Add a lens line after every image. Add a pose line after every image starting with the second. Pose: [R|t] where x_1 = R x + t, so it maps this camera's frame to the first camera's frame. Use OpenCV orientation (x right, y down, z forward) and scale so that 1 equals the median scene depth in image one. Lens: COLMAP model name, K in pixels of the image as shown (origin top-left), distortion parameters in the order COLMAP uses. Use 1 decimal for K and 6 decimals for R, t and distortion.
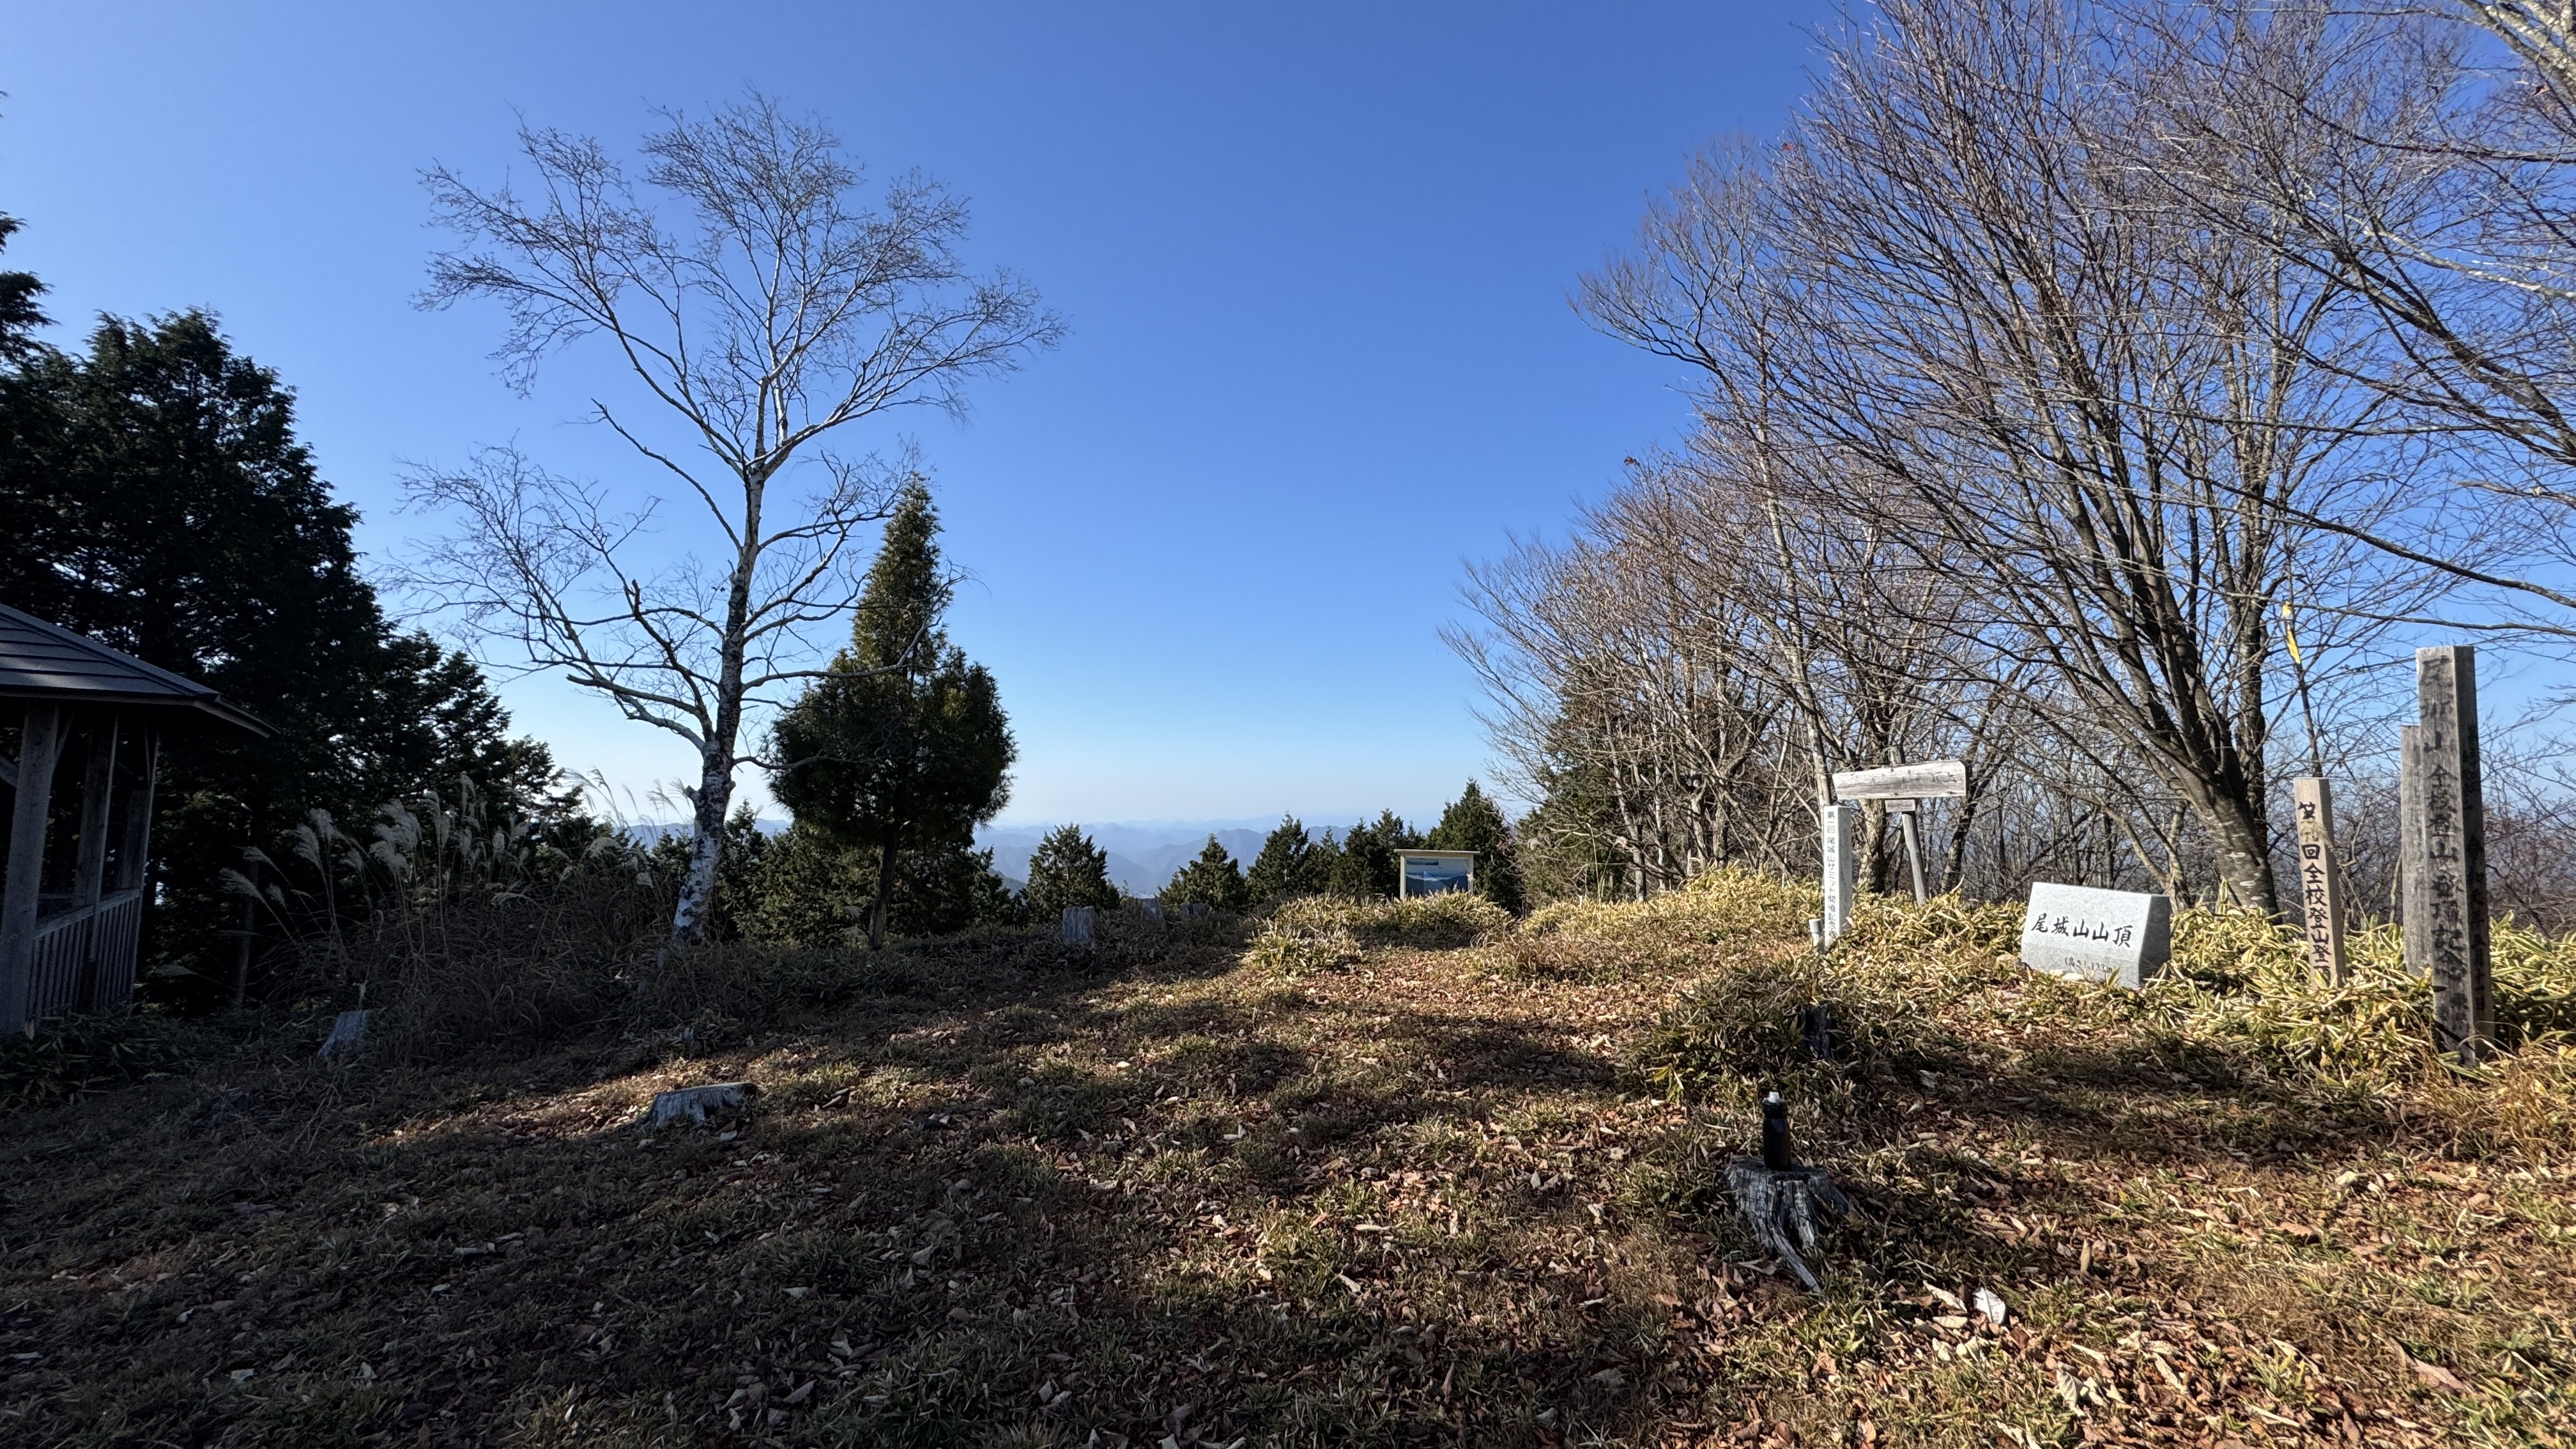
lens RADIAL K [[1023.0, 0, 1288.9], [0, 1023.0, 713.7], [0, 0, 1]] dist [0.001626, -0.000820]
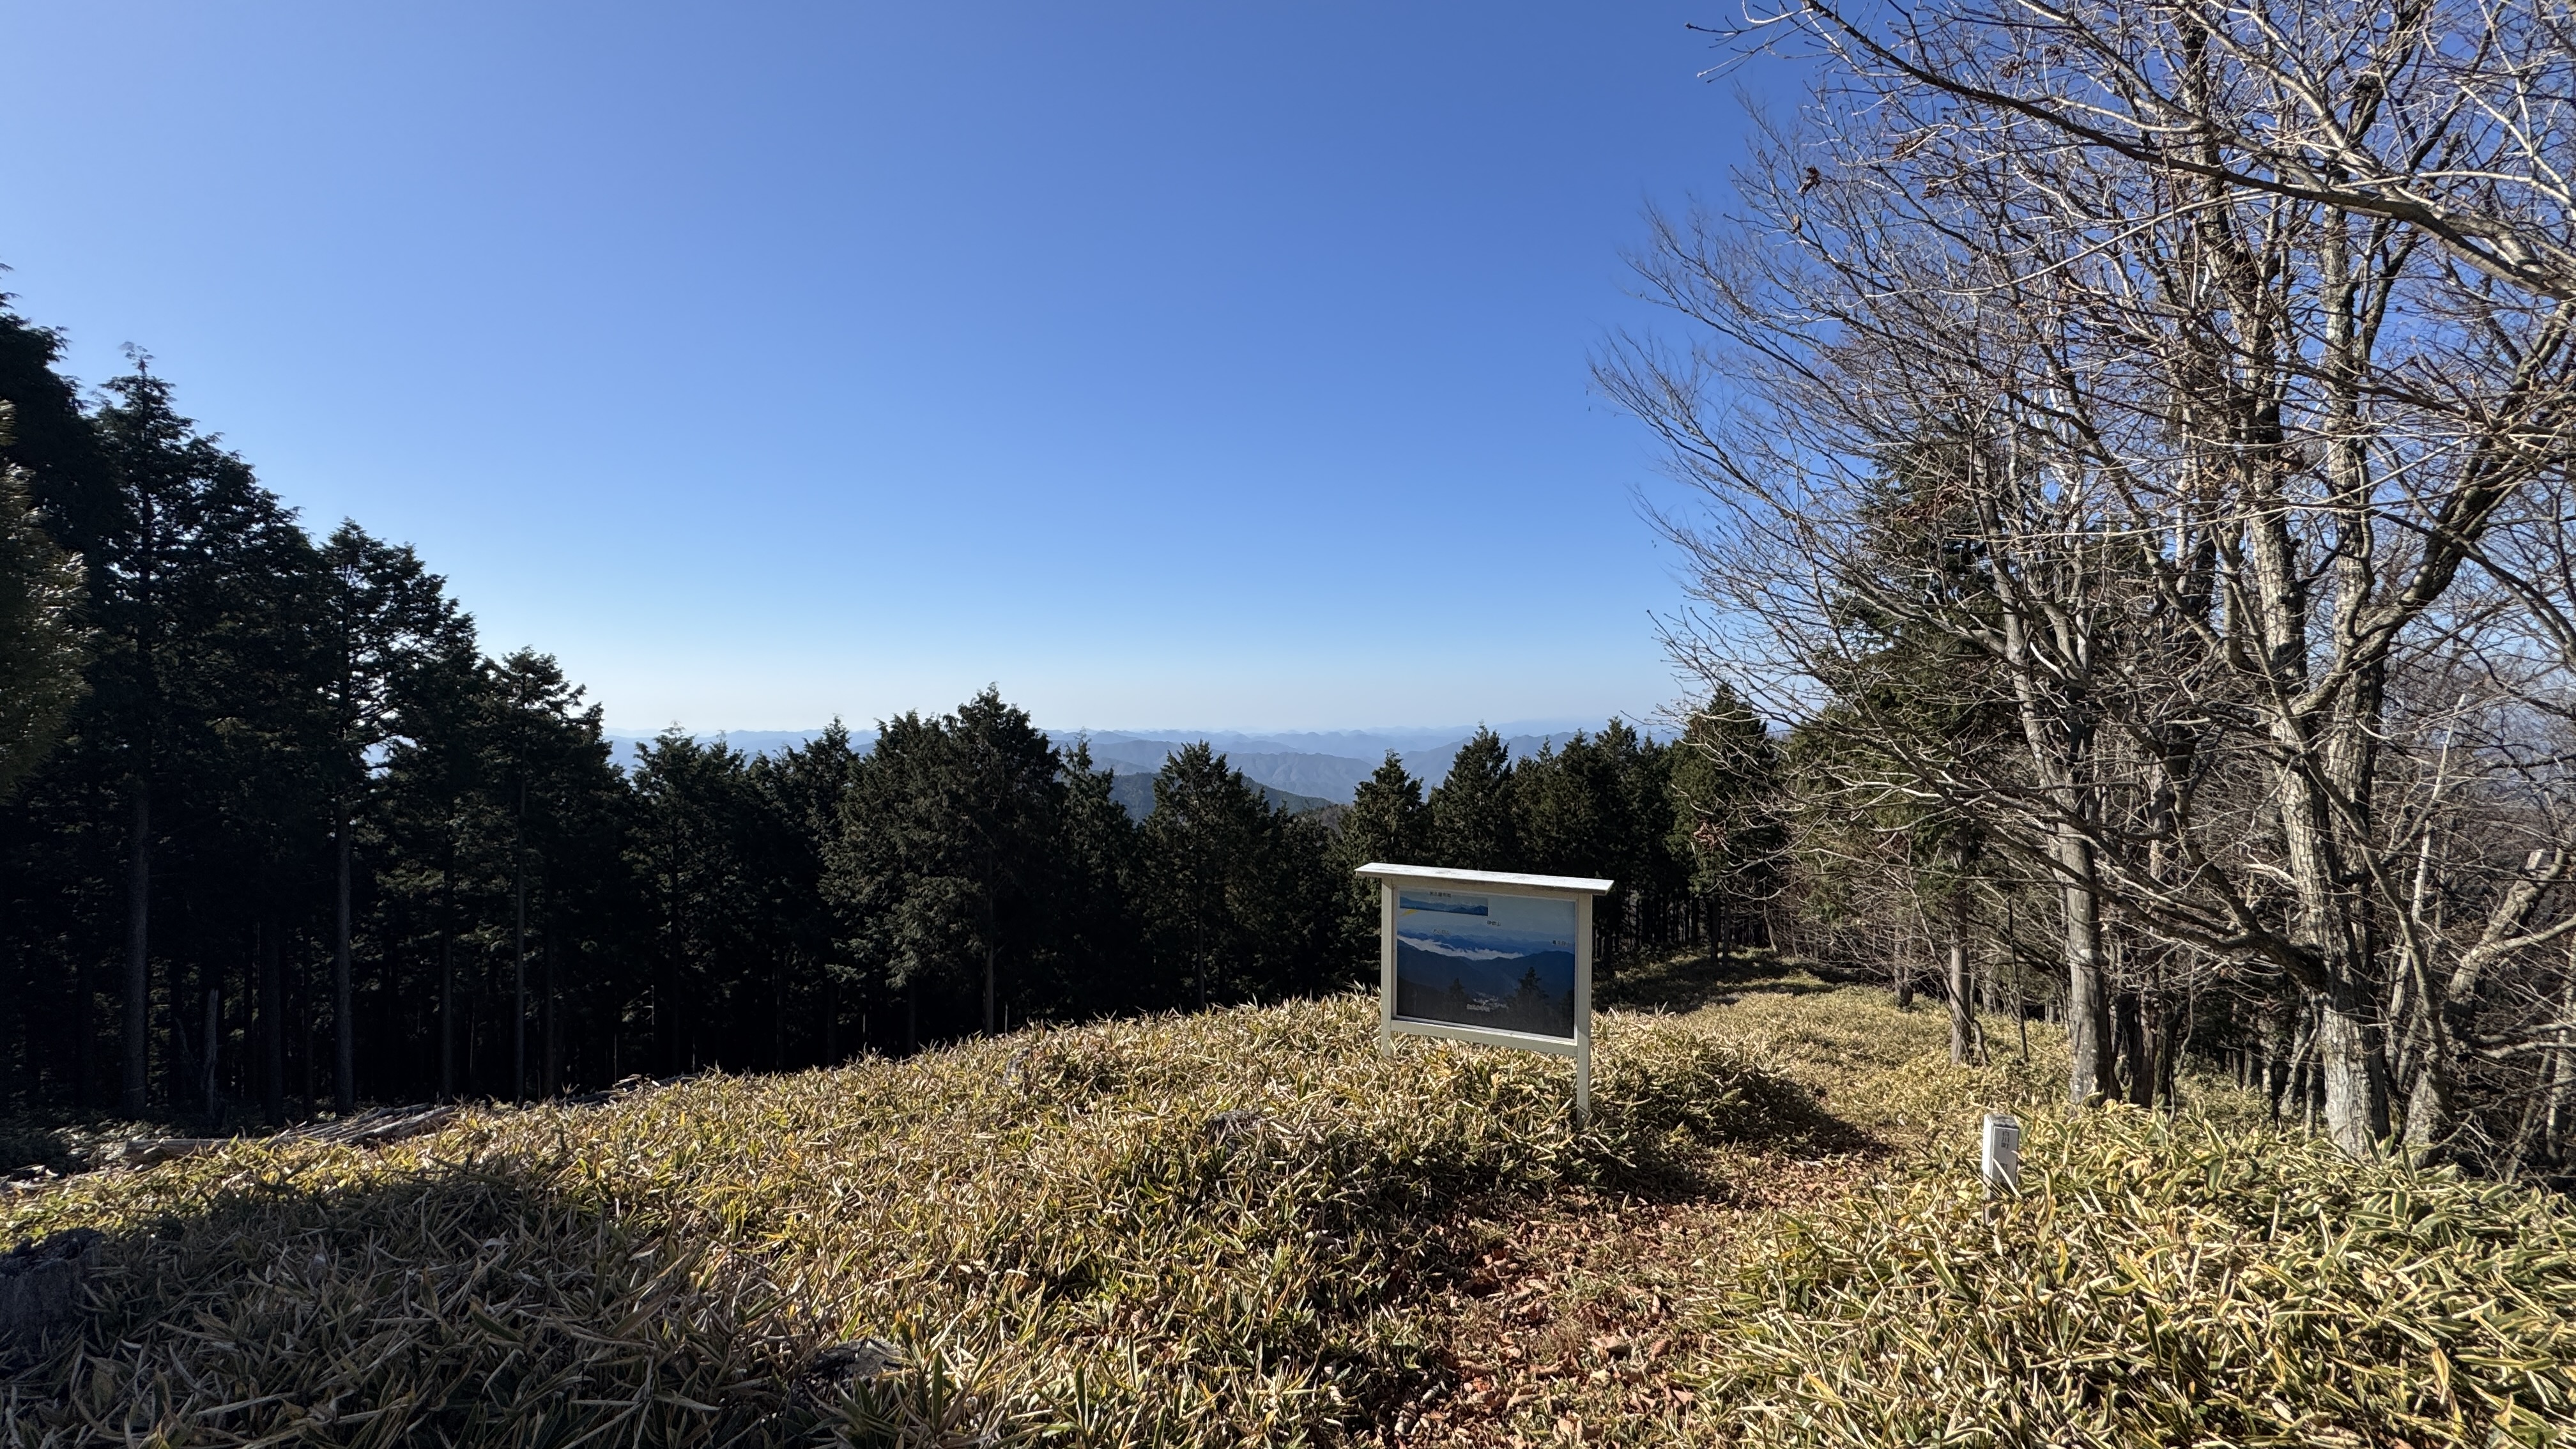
lens RADIAL K [[1023.0, 0, 1283.3], [0, 1023.0, 726.0], [0, 0, 1]] dist [0.001626, -0.000820]
pose [[0.970081, -0.008963, -0.242616, 0.046153], [0.034075, 0.994453, 0.099506, 0.013332], [0.240378, -0.104796, 0.965006, 0.185245]]
